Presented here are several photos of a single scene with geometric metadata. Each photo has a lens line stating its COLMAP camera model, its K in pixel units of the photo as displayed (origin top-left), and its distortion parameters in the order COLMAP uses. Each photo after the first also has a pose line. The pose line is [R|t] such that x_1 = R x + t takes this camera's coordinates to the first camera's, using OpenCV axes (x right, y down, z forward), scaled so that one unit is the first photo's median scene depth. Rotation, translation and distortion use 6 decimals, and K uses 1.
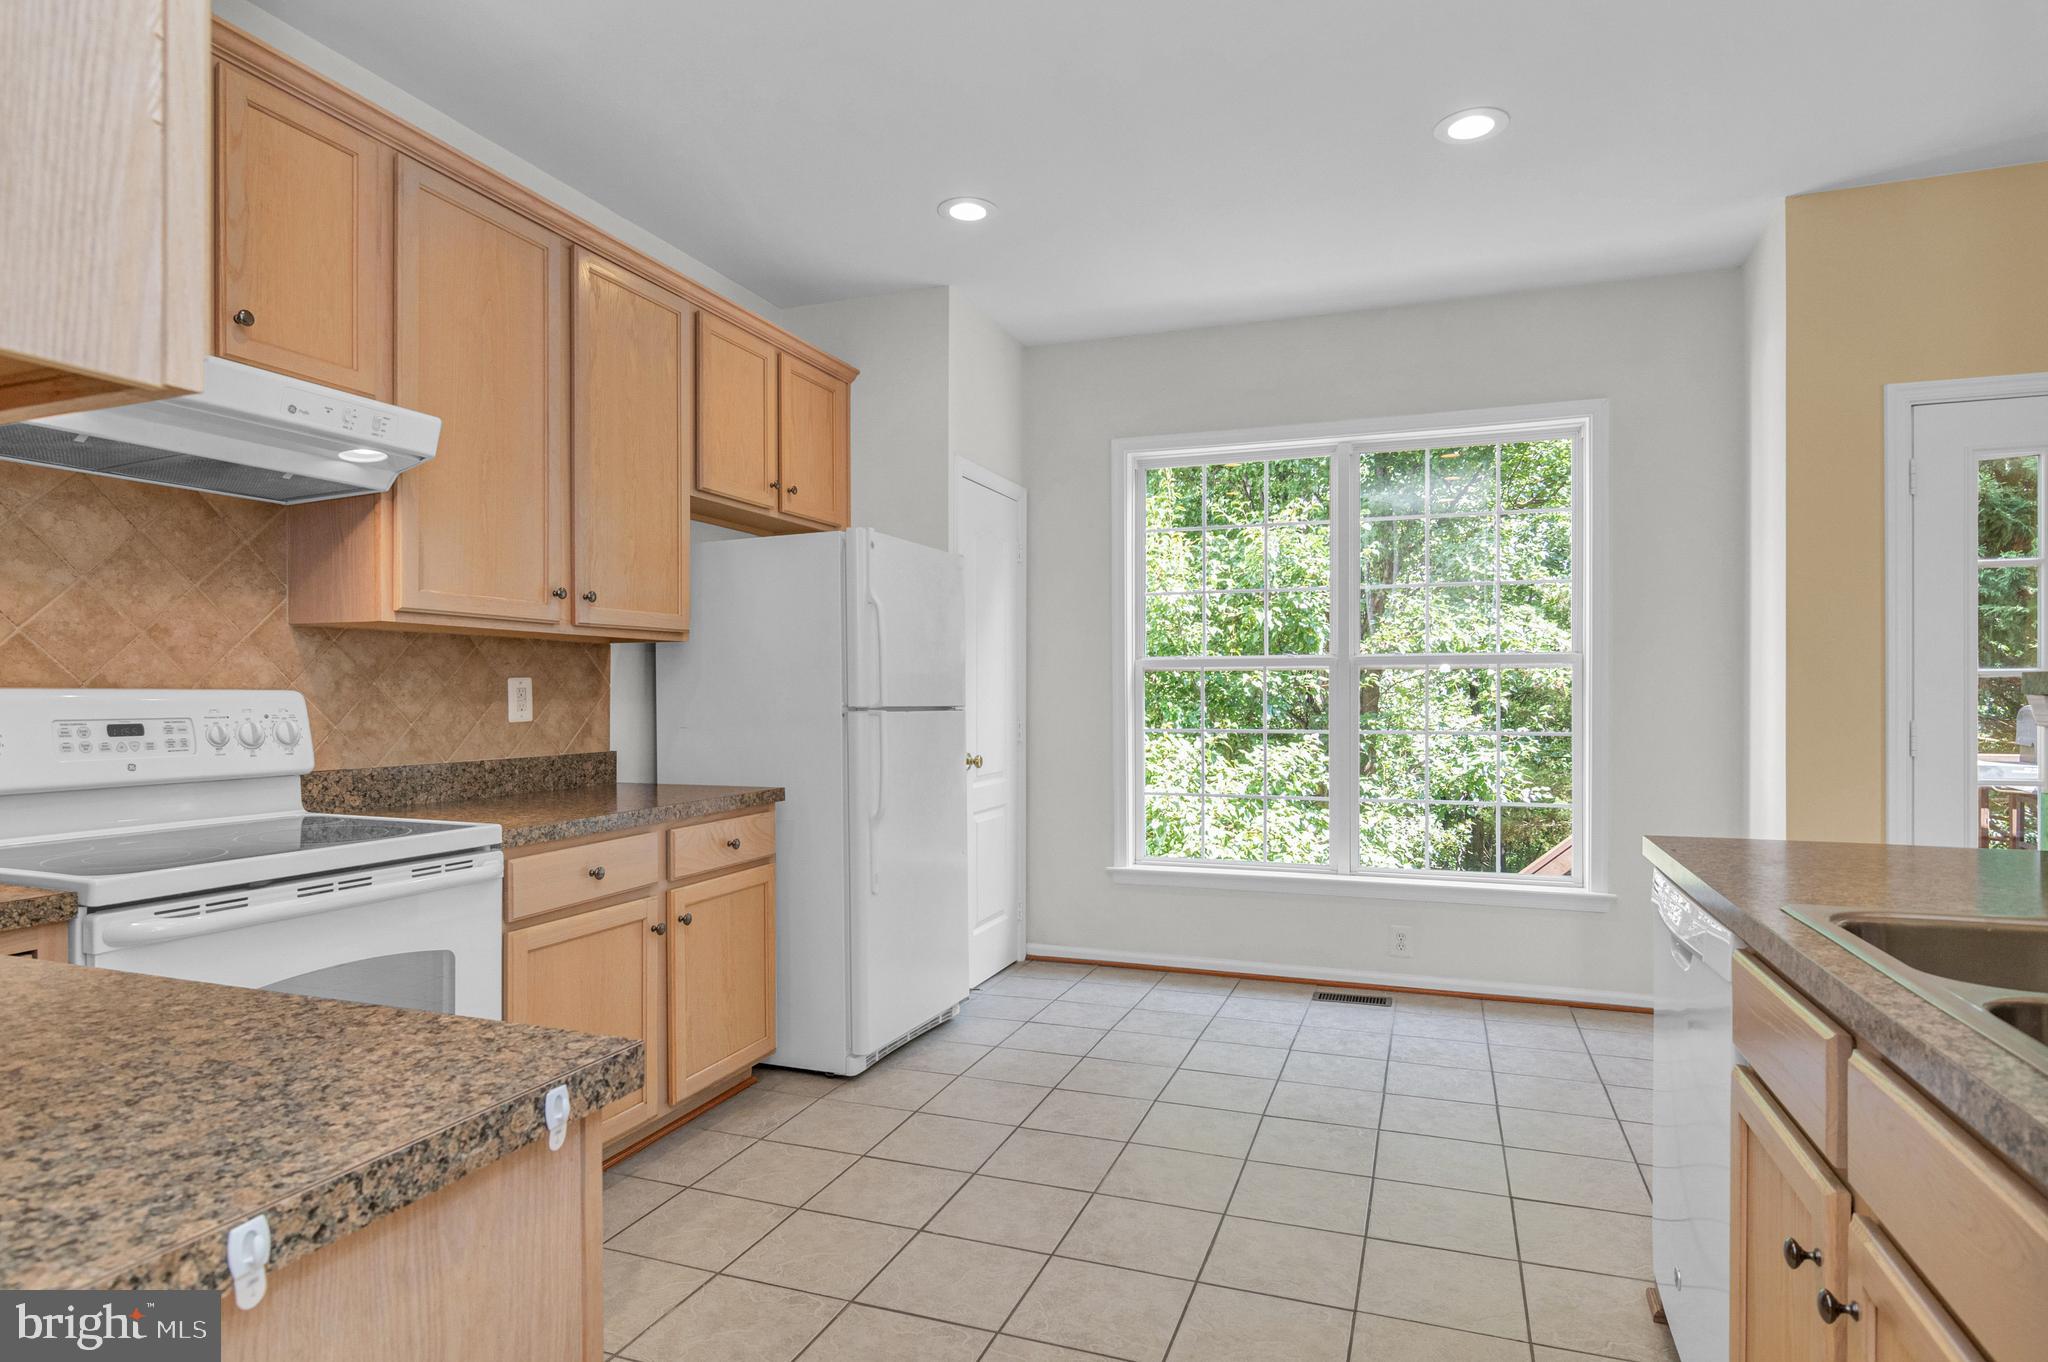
lens RADIAL K [[1125.8, 0, 897.7], [0, 1125.8, 697.3], [0, 0, 1]] dist [-0.006410, 0.000739]
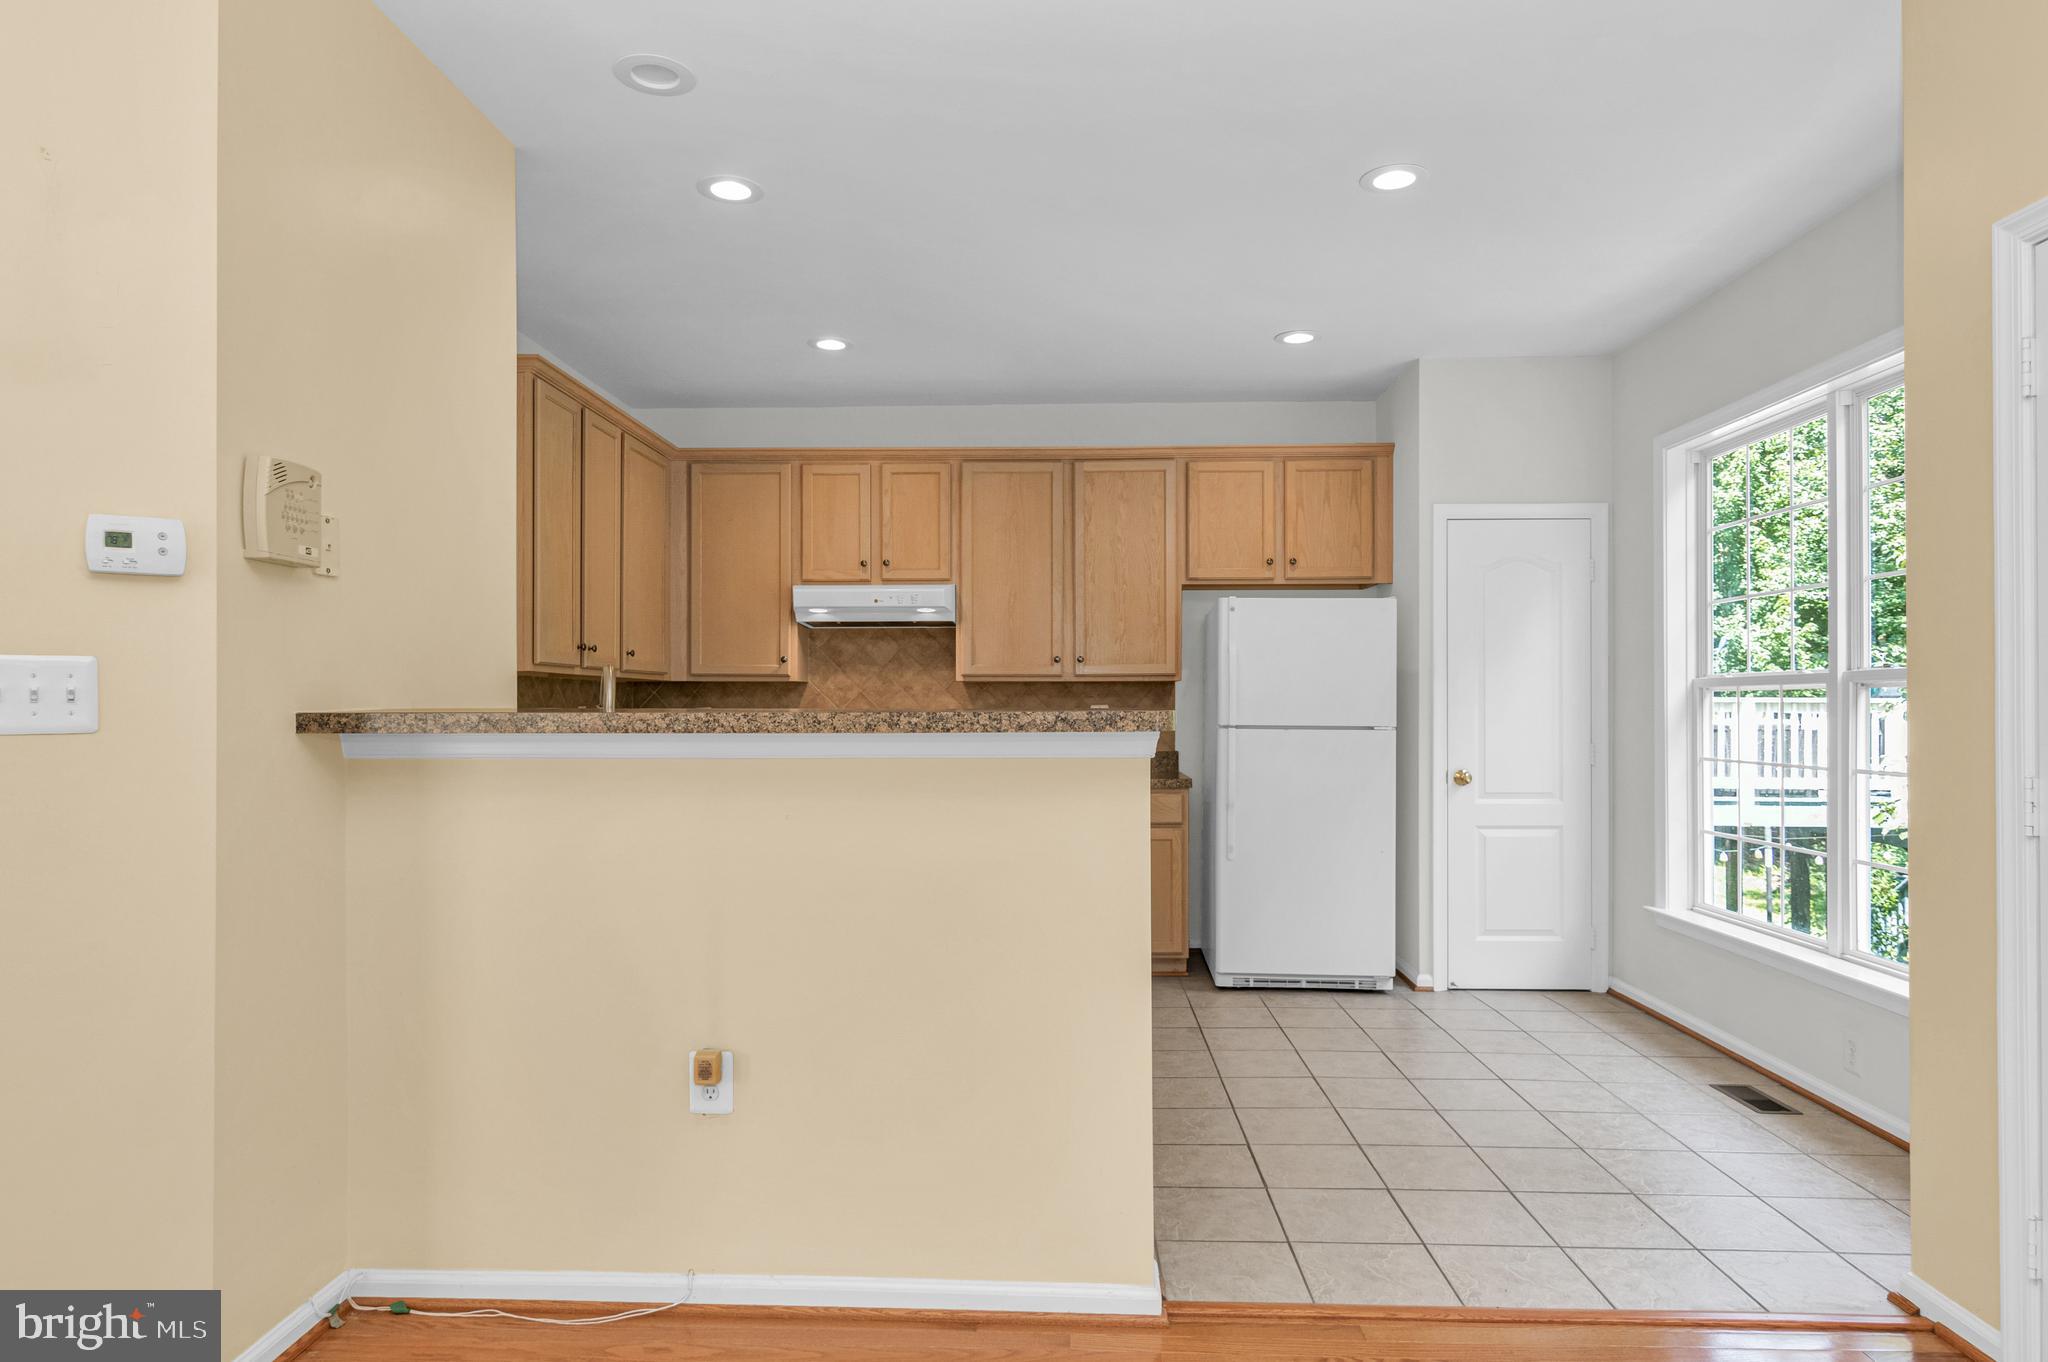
lens RADIAL K [[1225.3, 0, 1037.6], [0, 1225.3, 698.1], [0, 0, 1]] dist [-0.006384, 0.003538]
pose [[0.320696, -0.005704, -0.947165, 1.502139], [-0.003654, 0.999967, -0.007259, -0.015165], [0.947175, 0.005788, 0.320664, 0.323527]]
